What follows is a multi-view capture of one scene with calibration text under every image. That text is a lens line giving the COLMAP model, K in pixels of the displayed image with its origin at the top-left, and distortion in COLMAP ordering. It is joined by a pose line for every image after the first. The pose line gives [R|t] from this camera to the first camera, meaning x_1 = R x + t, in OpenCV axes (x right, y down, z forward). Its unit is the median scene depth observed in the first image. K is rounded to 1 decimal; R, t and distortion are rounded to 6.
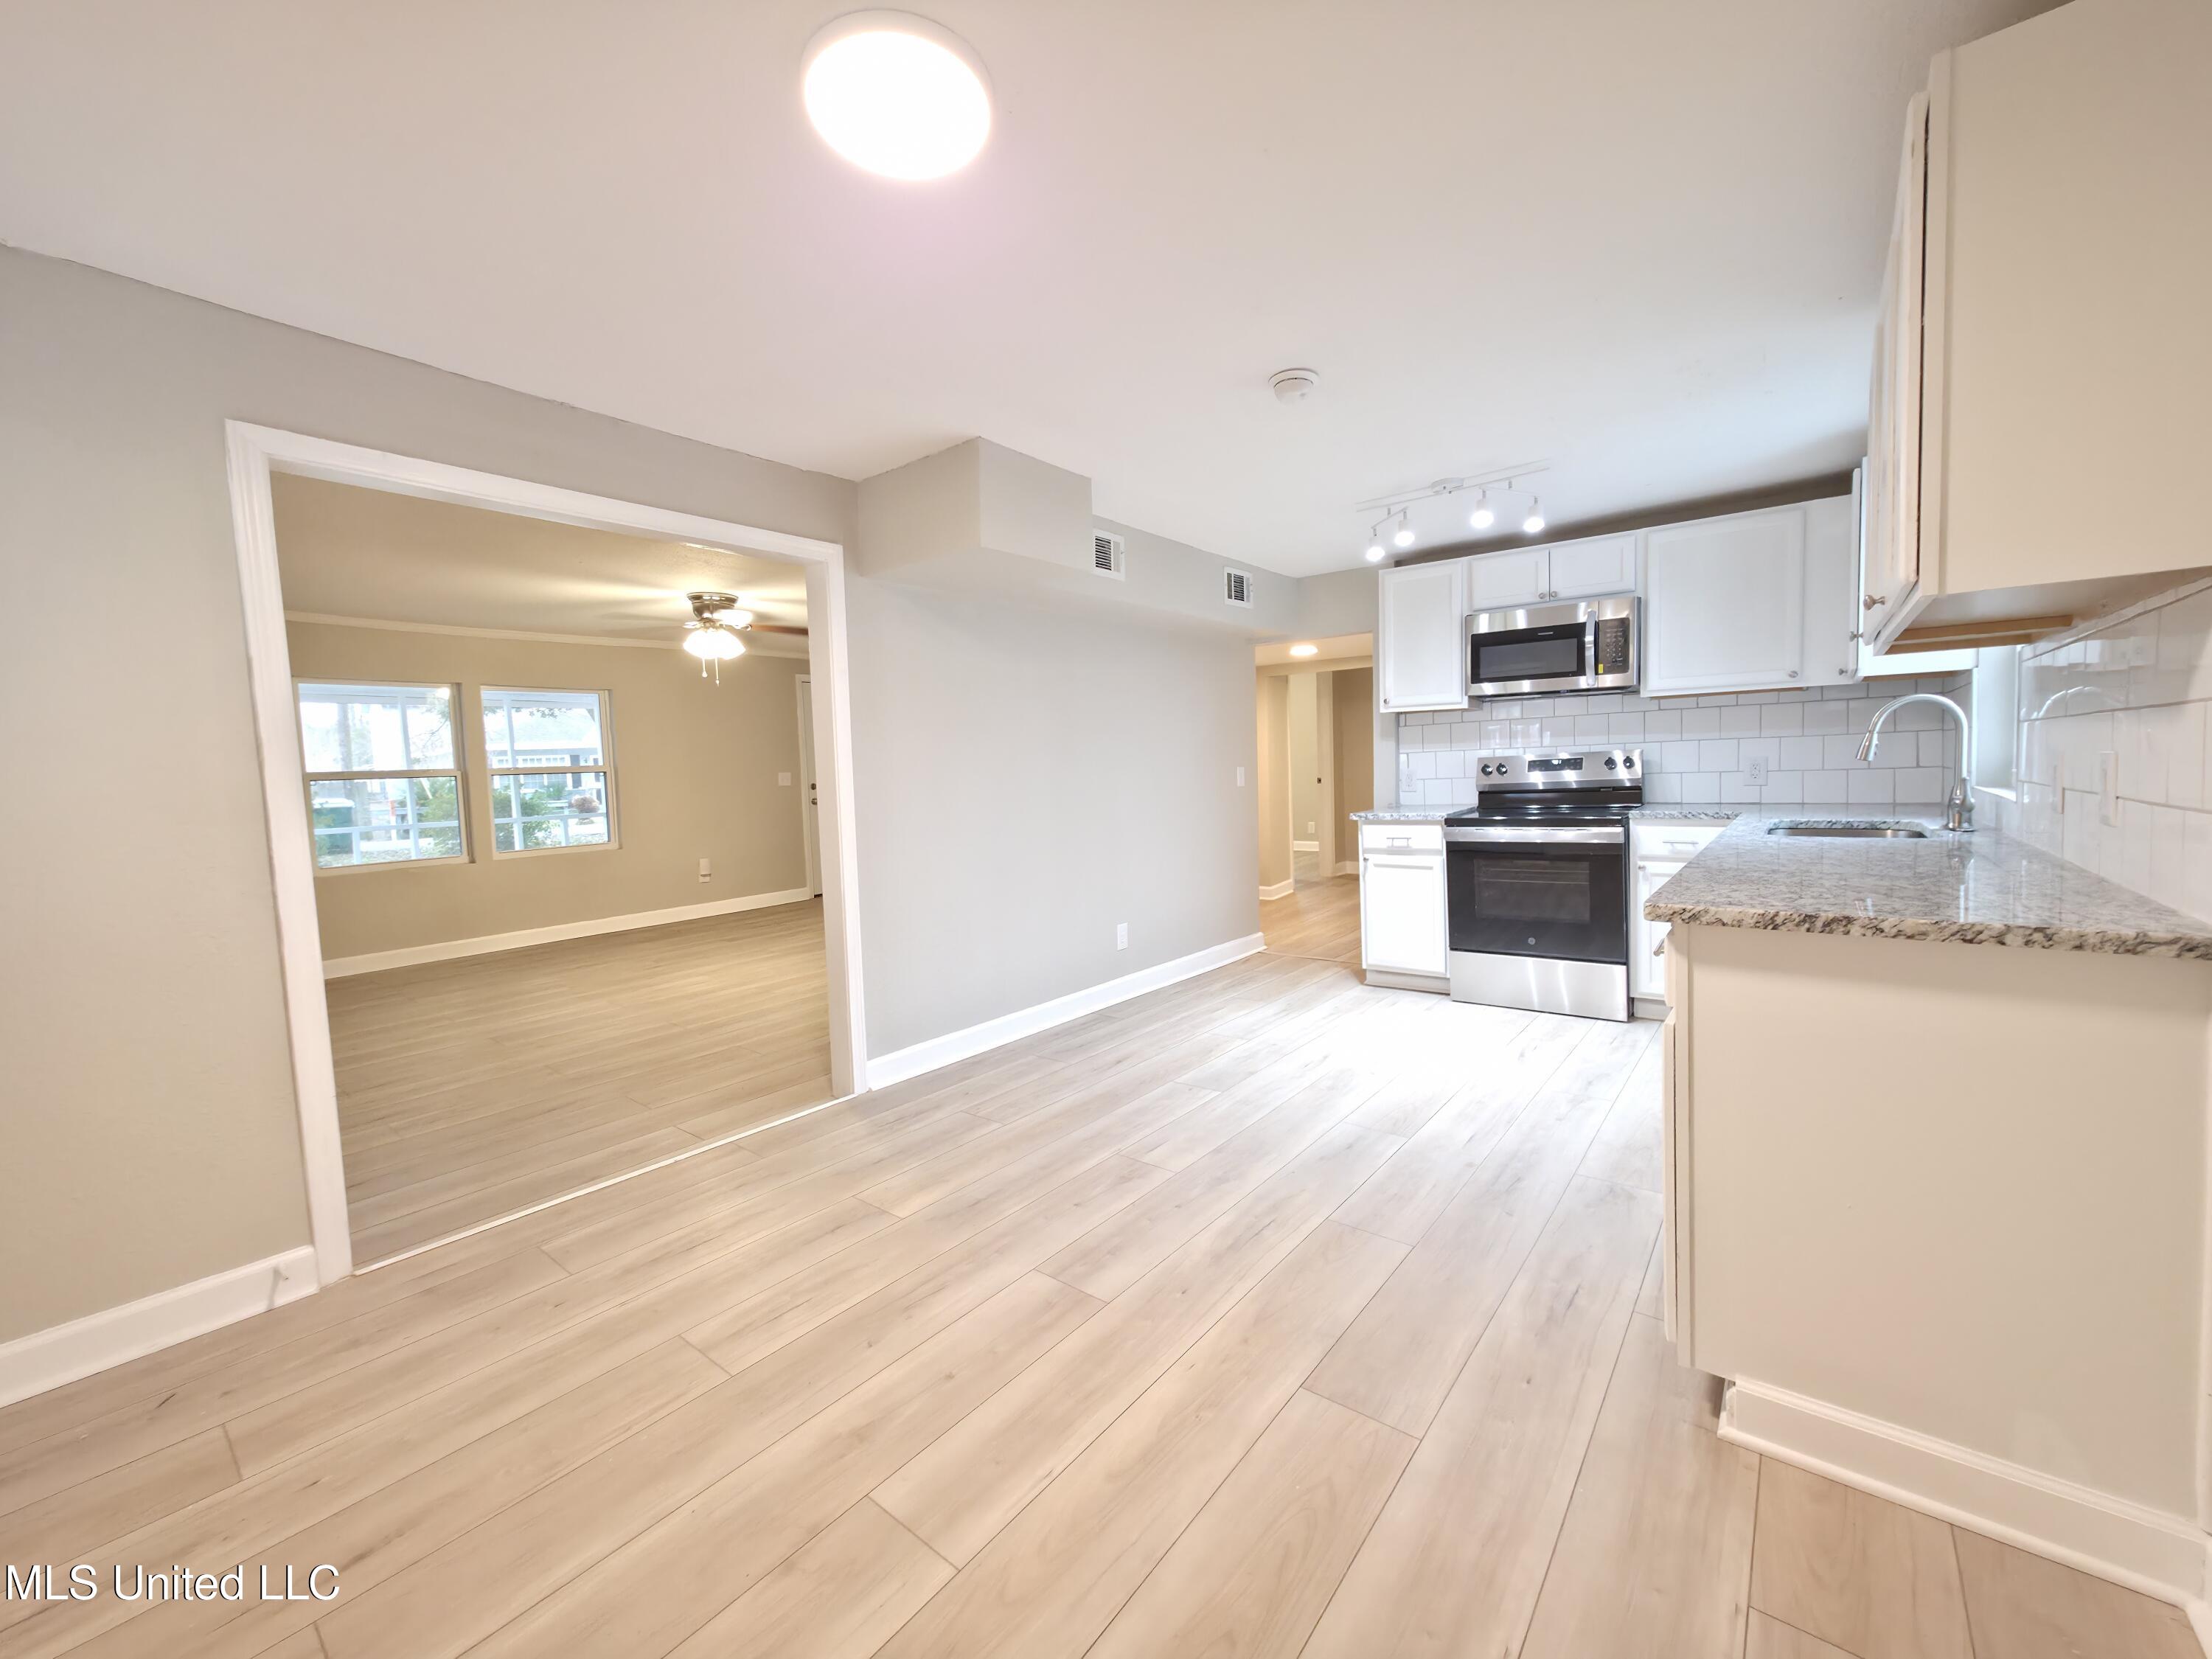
lens RADIAL K [[878.3, 0, 1114.9], [0, 878.3, 814.2], [0, 0, 1]] dist [0.005360, -0.001791]
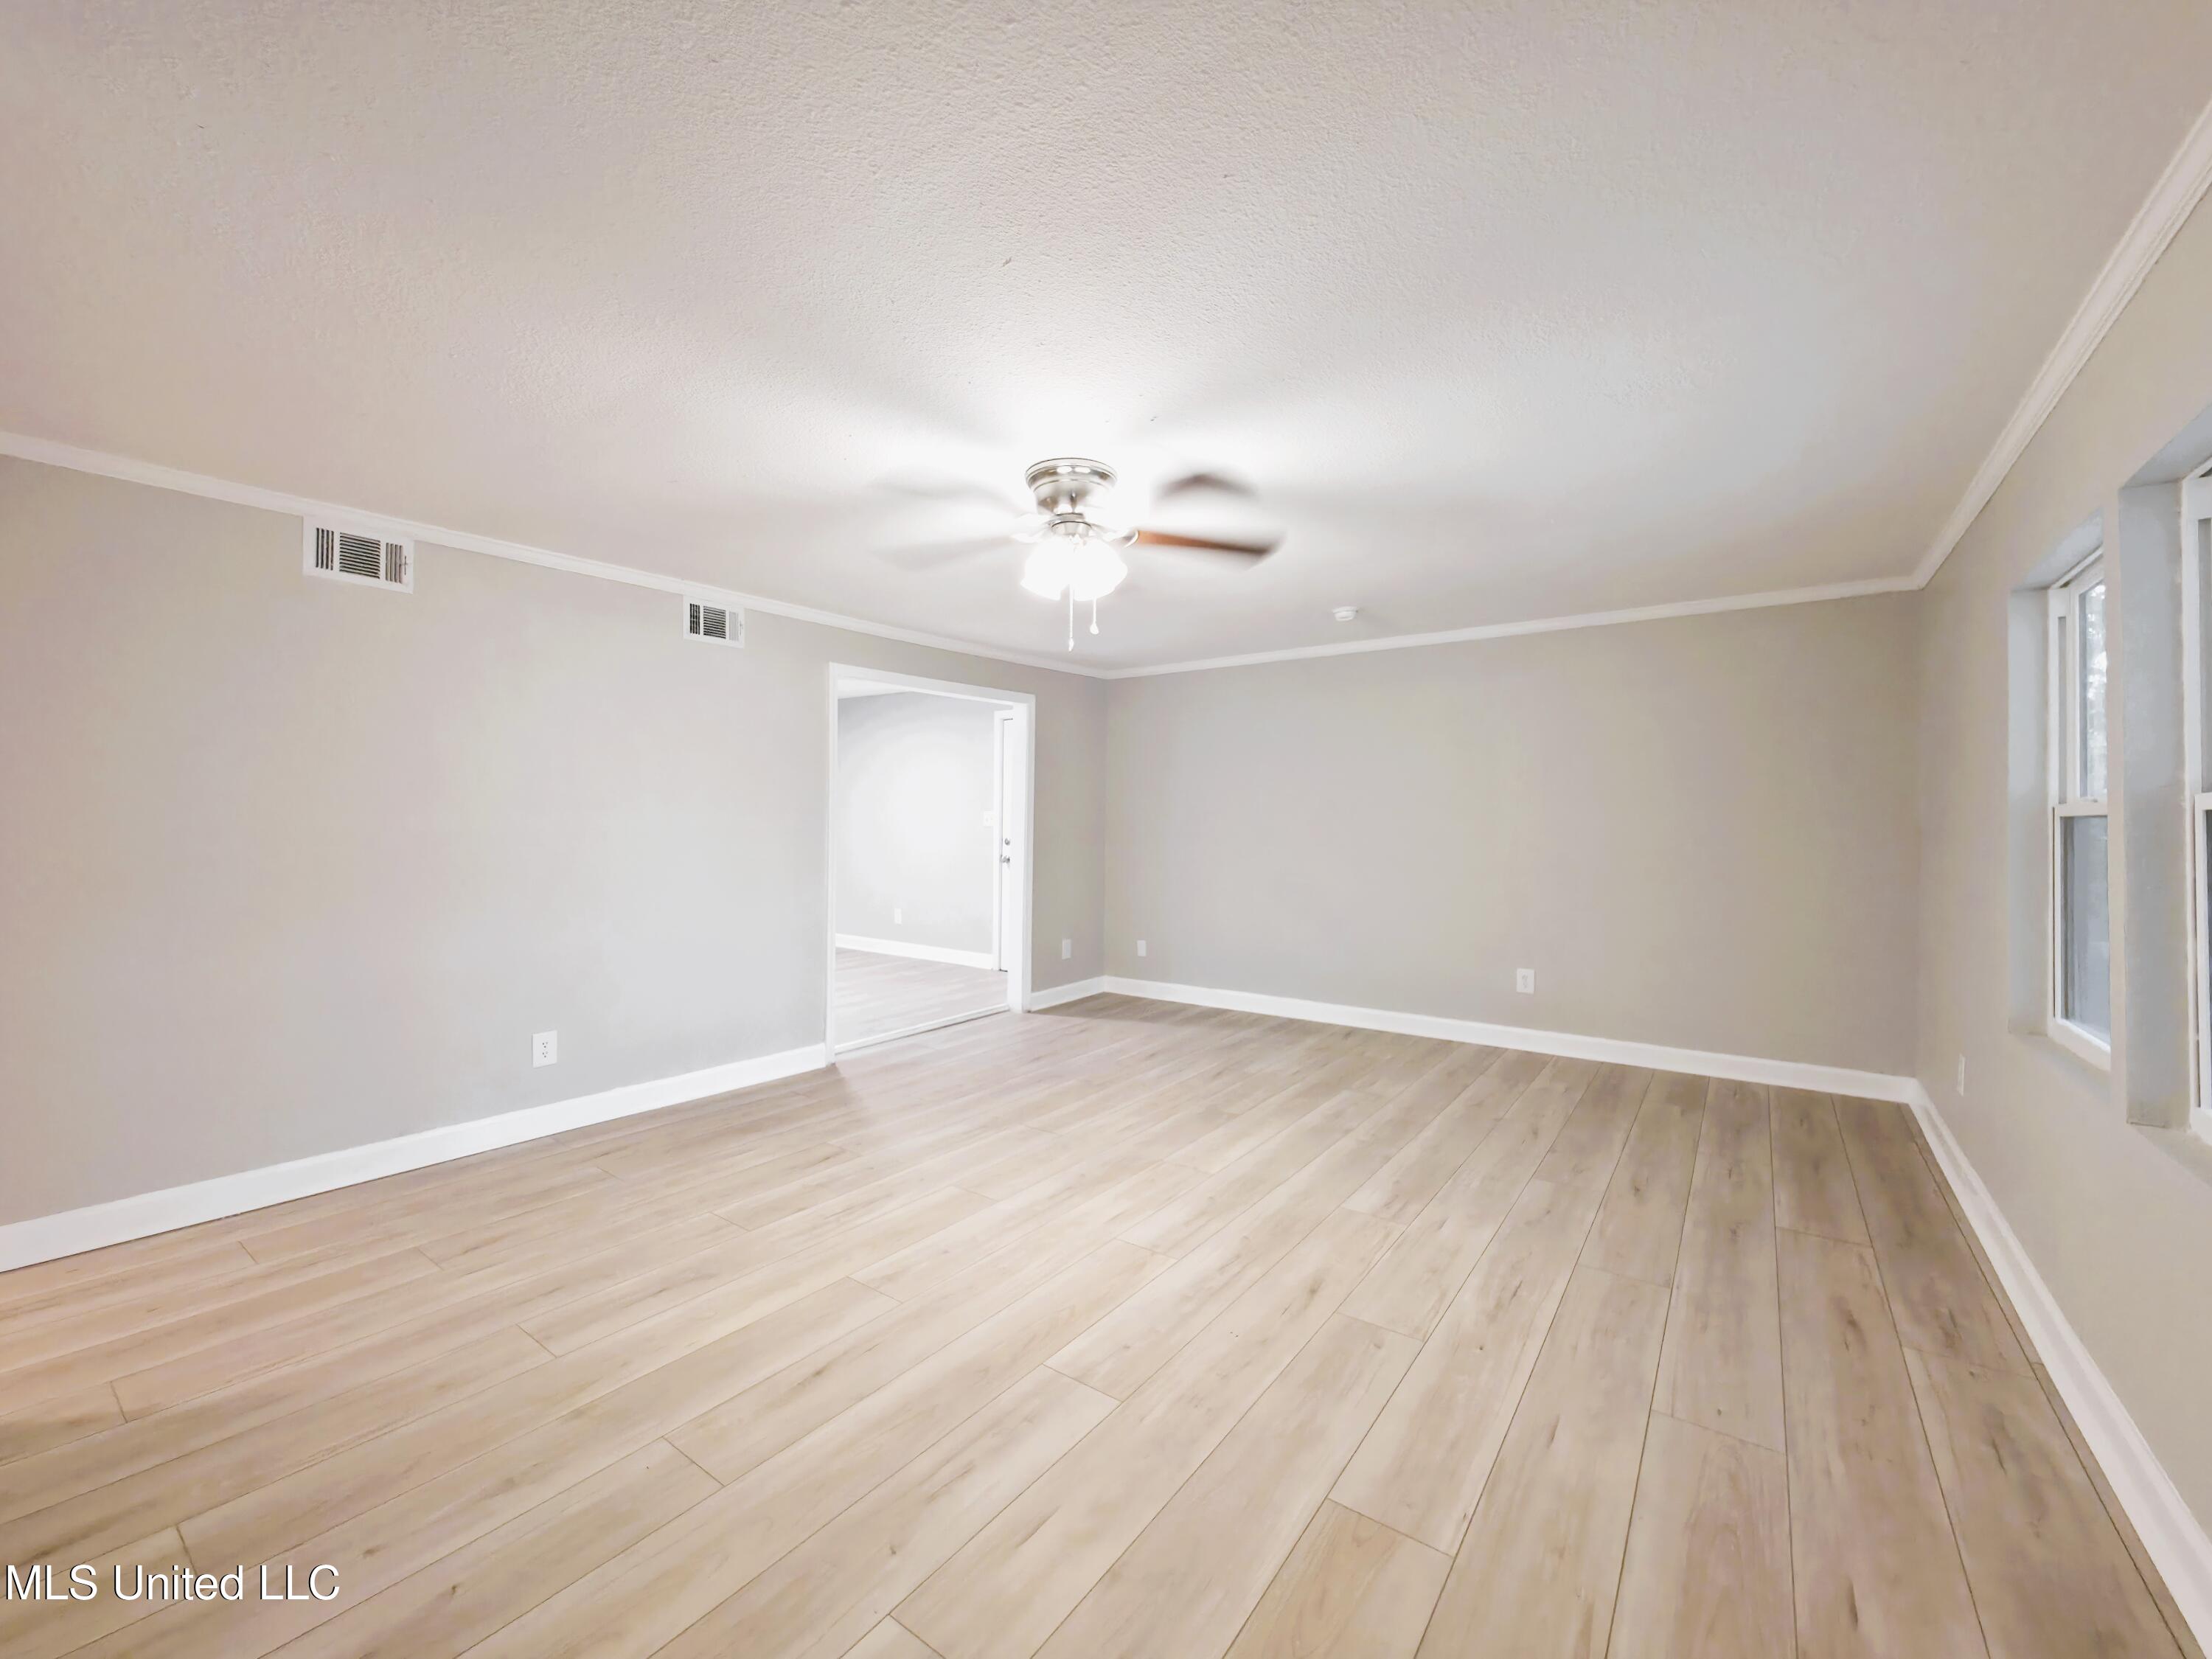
lens RADIAL K [[878.3, 0, 1119.3], [0, 878.3, 826.3], [0, 0, 1]] dist [0.005360, -0.001791]
pose [[-0.998714, 0.025361, -0.043899, -0.657296], [0.022361, 0.997466, 0.067538, -0.113900], [0.045500, 0.066469, -0.996750, 2.178413]]
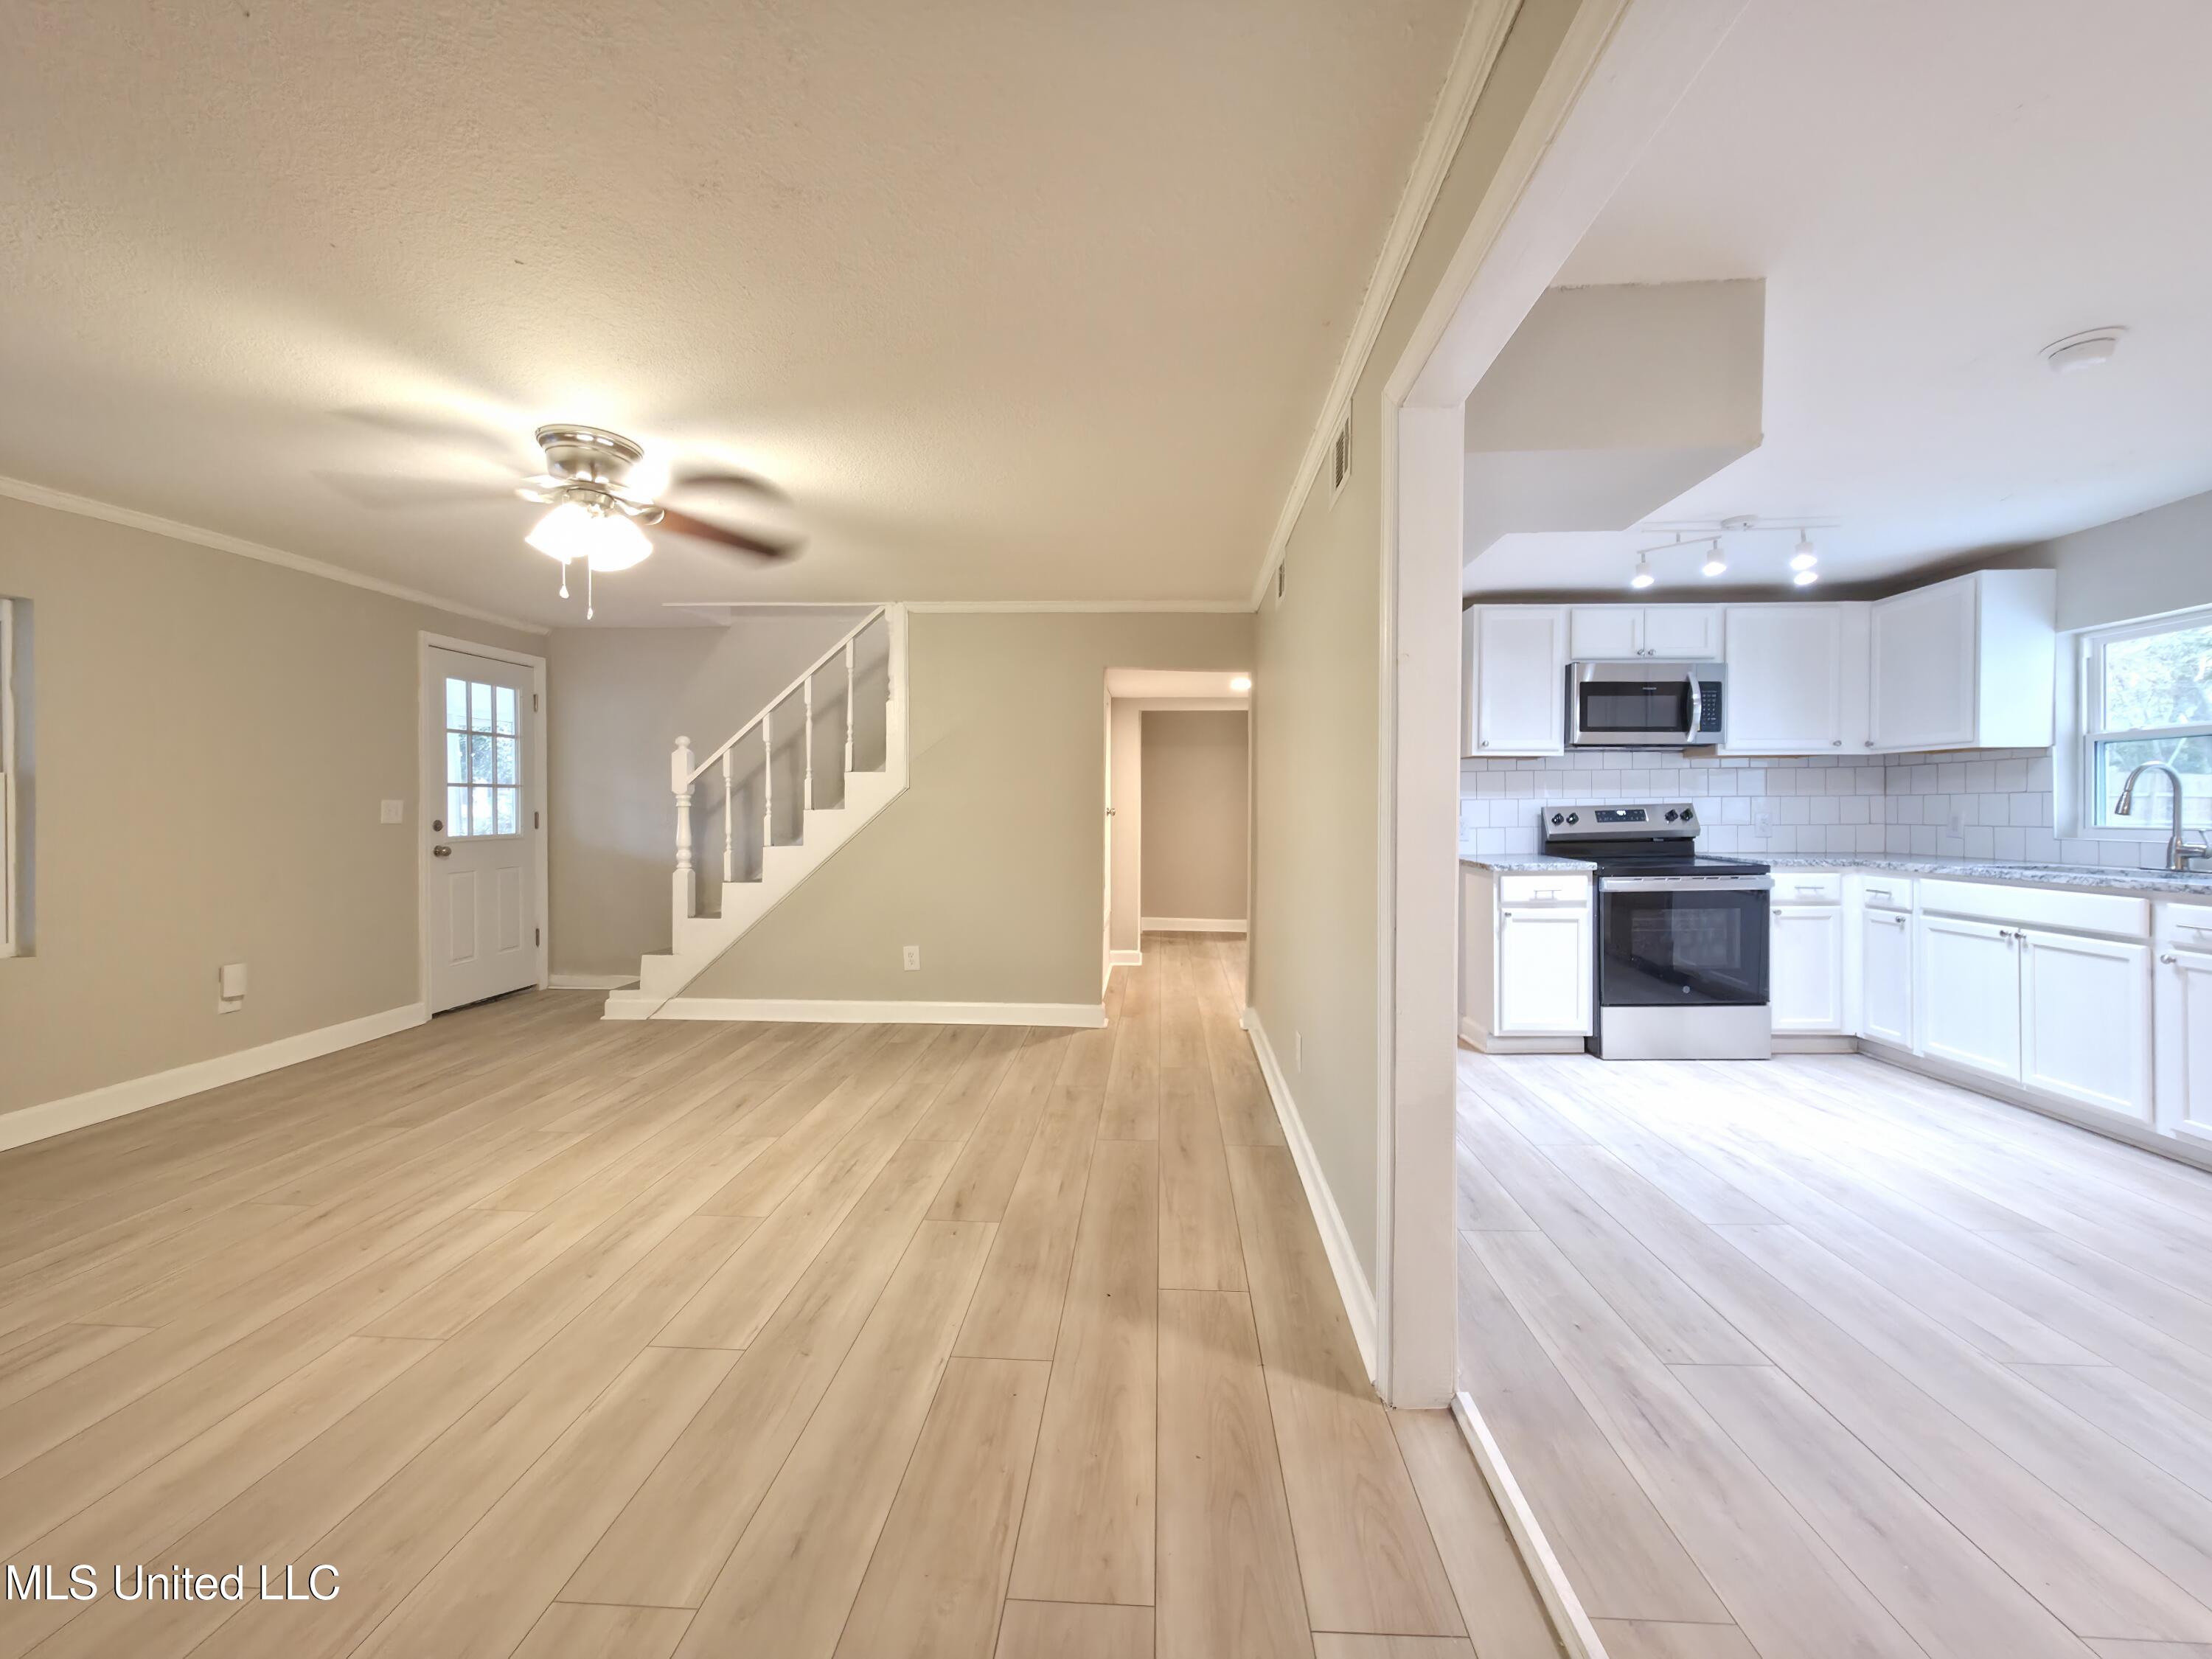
lens RADIAL K [[878.3, 0, 1113.6], [0, 878.3, 816.9], [0, 0, 1]] dist [0.005360, -0.001791]
pose [[0.817052, 0.023834, 0.576071, -0.714599], [0.008911, 0.998504, -0.053951, -0.004665], [-0.576495, 0.049214, 0.815617, 0.605866]]
